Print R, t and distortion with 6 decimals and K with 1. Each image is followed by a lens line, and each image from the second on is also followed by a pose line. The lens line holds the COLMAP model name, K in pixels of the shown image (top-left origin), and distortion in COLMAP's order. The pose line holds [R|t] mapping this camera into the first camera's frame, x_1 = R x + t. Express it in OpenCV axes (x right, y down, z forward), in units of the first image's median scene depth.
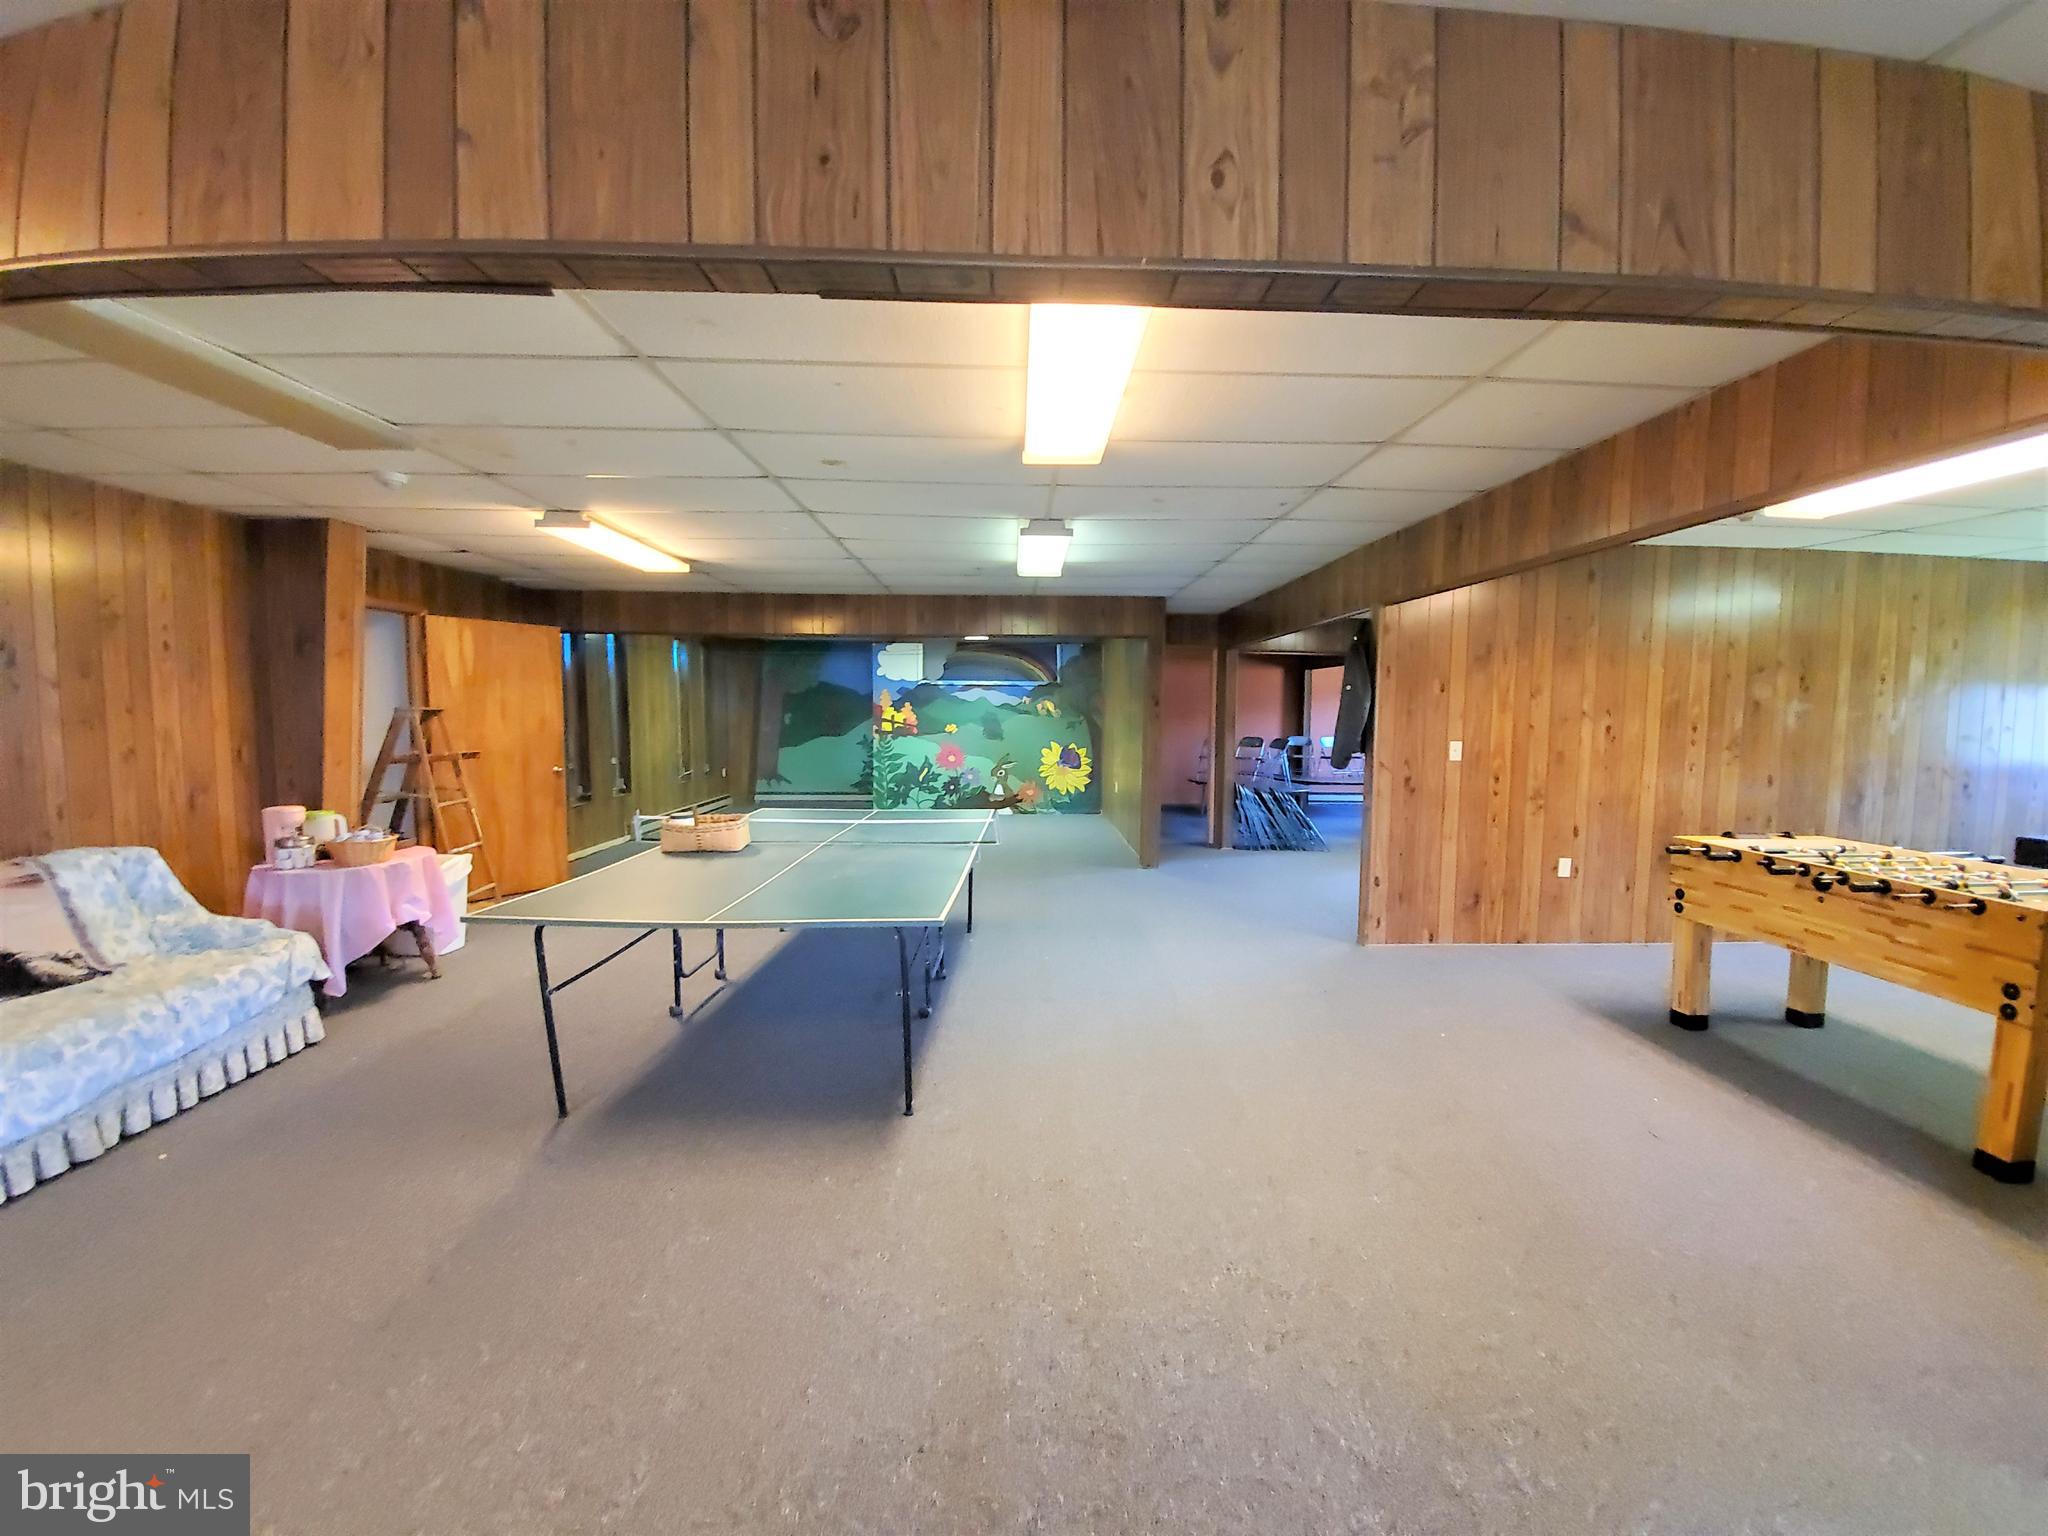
lens RADIAL K [[827.3, 0, 1036.5], [0, 827.3, 775.9], [0, 0, 1]] dist [-0.016346, -0.002542]
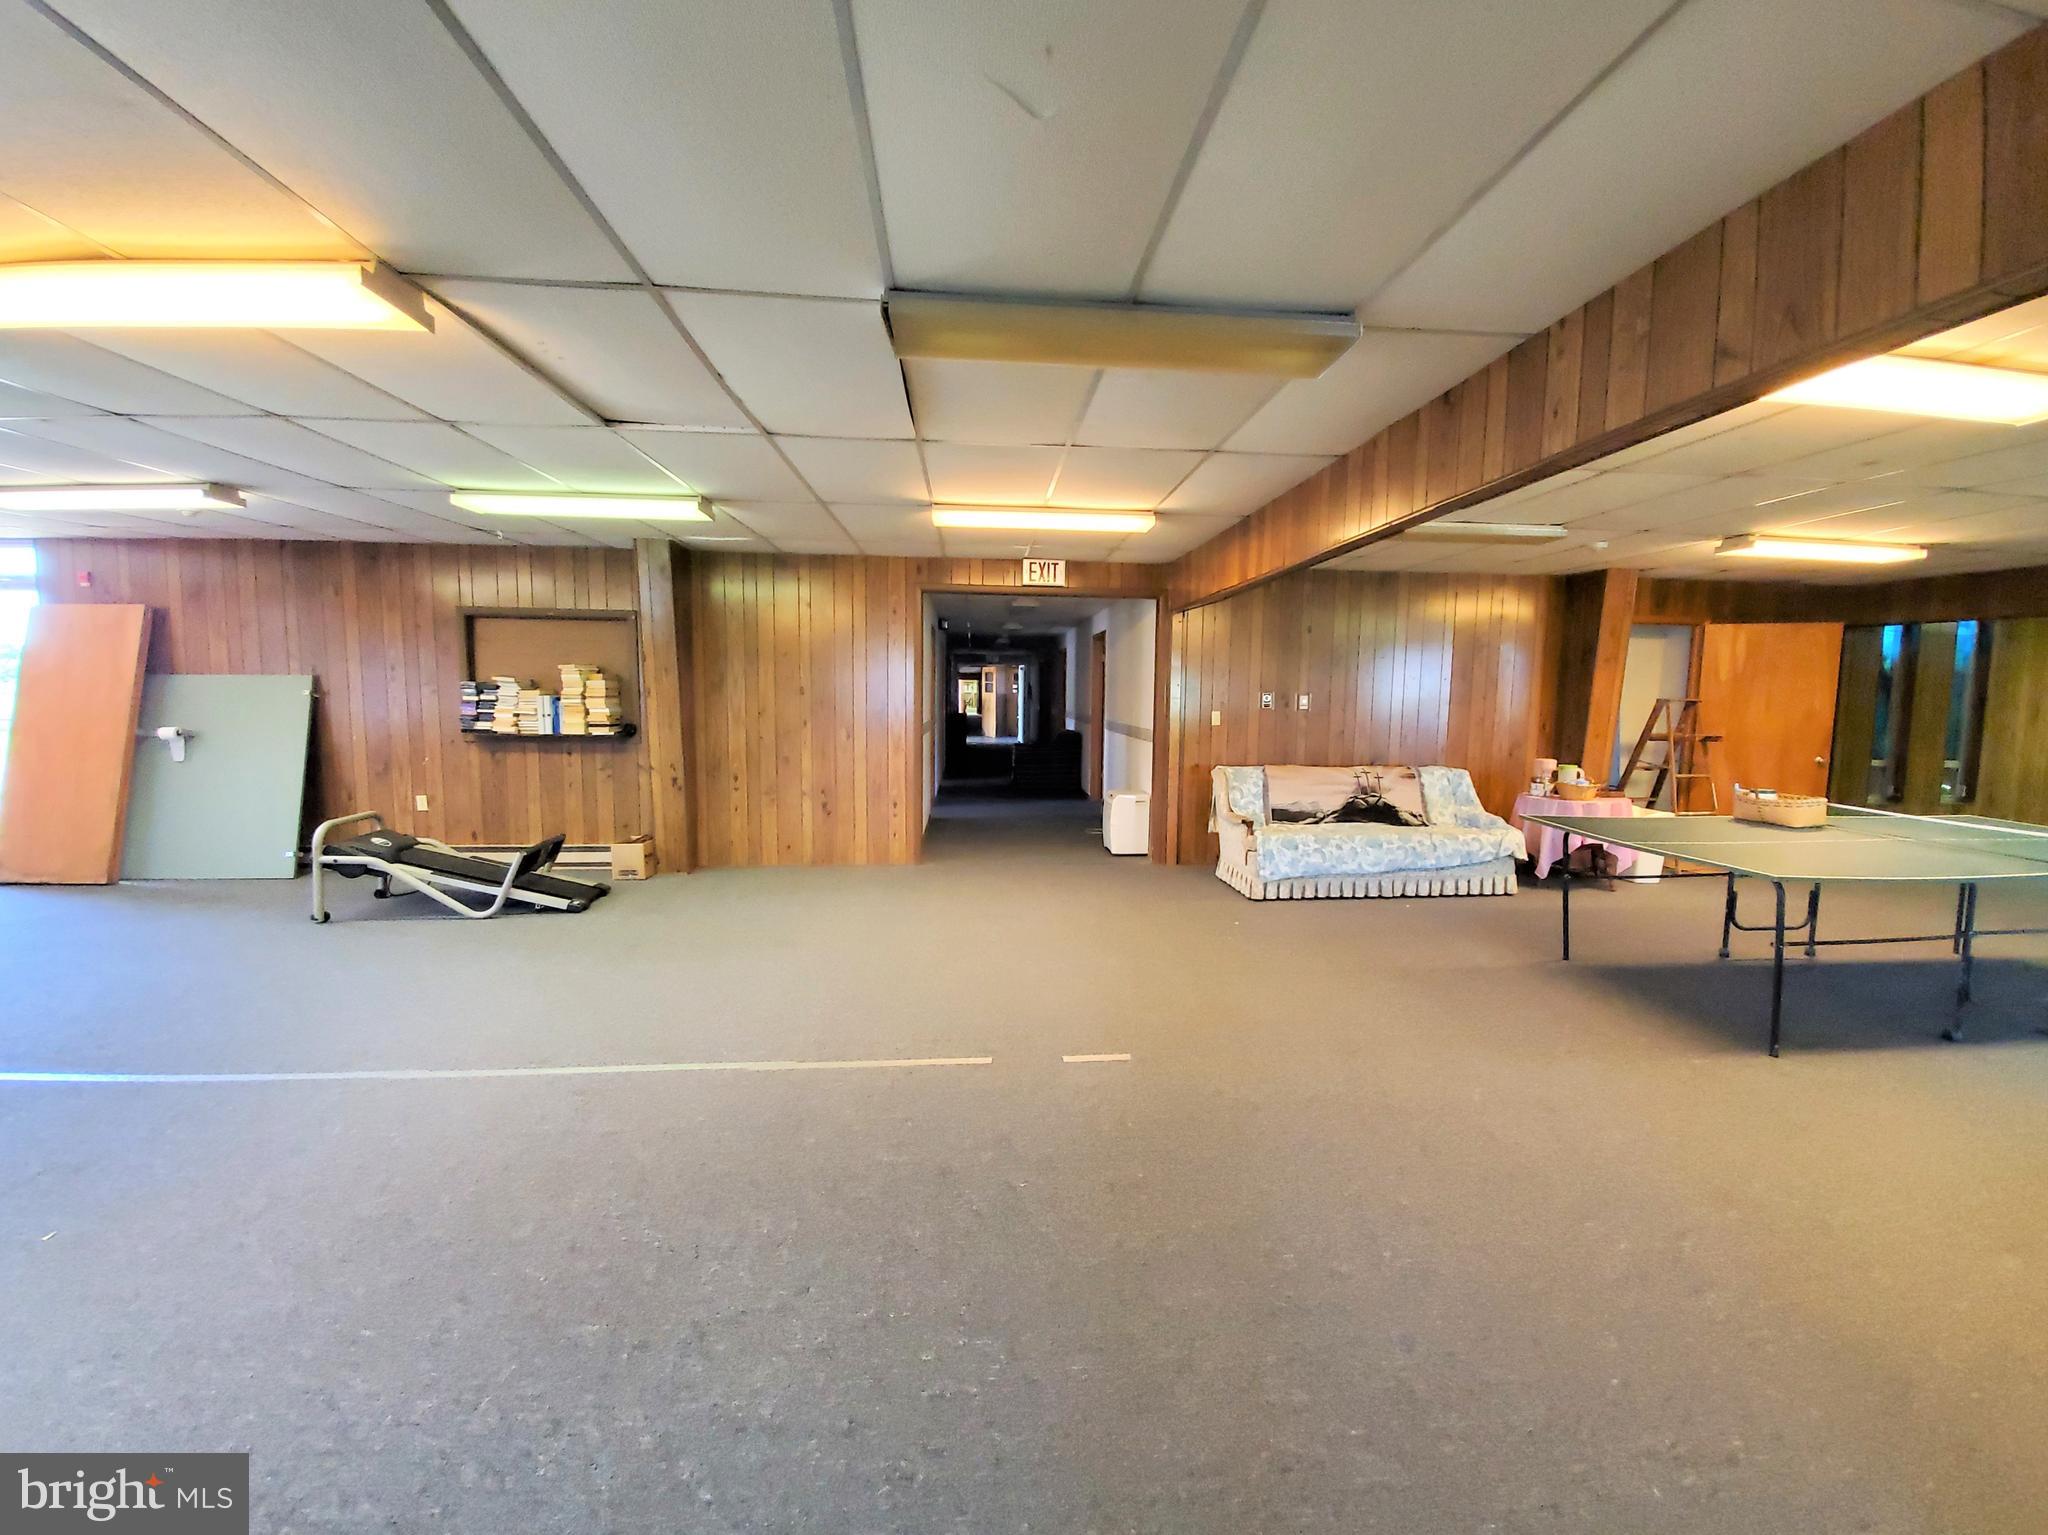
lens RADIAL K [[827.3, 0, 1025.8], [0, 827.3, 766.2], [0, 0, 1]] dist [-0.016346, -0.002542]
pose [[0.027761, 0.081880, -0.996255, 0.801494], [-0.088792, 0.992902, 0.079130, 0.019365], [0.995663, 0.086263, 0.034835, -0.087352]]
